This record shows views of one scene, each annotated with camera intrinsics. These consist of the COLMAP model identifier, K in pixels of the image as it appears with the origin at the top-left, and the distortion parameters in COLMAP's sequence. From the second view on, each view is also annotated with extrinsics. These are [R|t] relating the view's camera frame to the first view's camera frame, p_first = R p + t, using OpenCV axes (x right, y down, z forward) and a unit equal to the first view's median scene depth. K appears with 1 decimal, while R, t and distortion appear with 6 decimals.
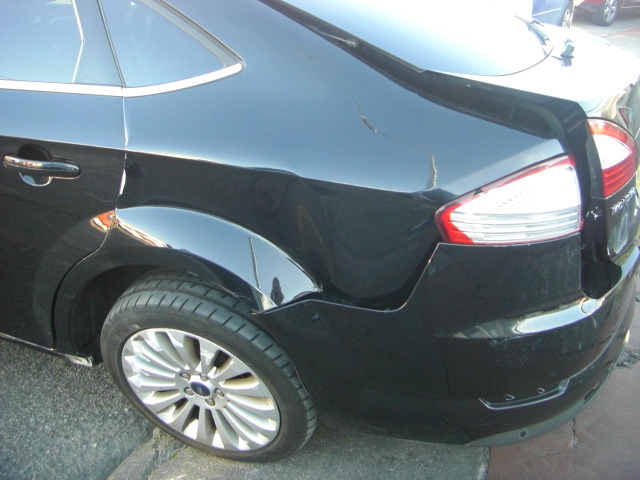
lens RADIAL K [[741.8, 0, 321.9], [0, 741.8, 207.2], [0, 0, 1]] dist [-0.151974, 0.000000]
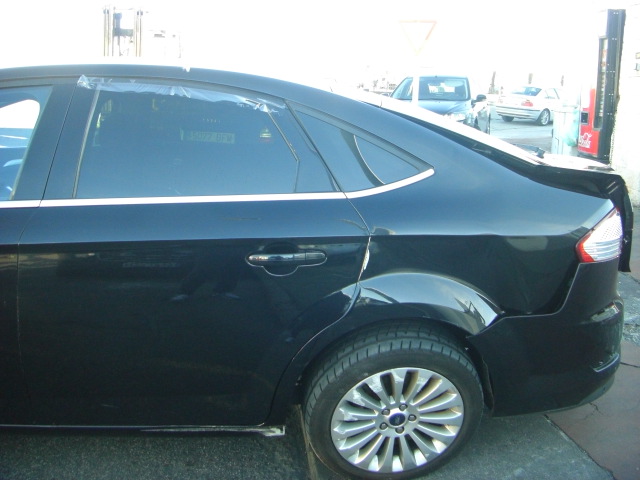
lens RADIAL K [[741.8, 0, 332.2], [0, 741.8, 215.0], [0, 0, 1]] dist [-0.151974, 0.000000]
pose [[0.877551, -0.082110, 0.472400, -0.915170], [0.171995, 0.973567, -0.150286, 0.076338], [-0.447572, 0.213134, 0.868477, -0.162883]]
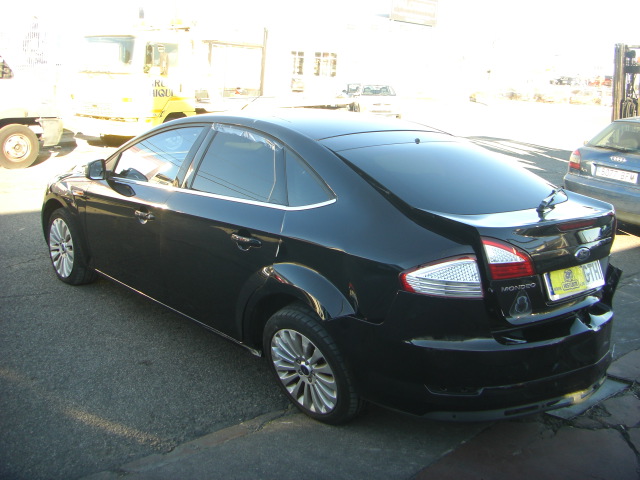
lens RADIAL K [[741.8, 0, 321.1], [0, 741.8, 240.3], [0, 0, 1]] dist [-0.151974, 0.000000]
pose [[0.901685, 0.099653, -0.420754, 0.672018], [-0.174238, 0.974318, -0.142636, 0.202285], [0.395734, 0.201924, 0.895891, -0.777479]]
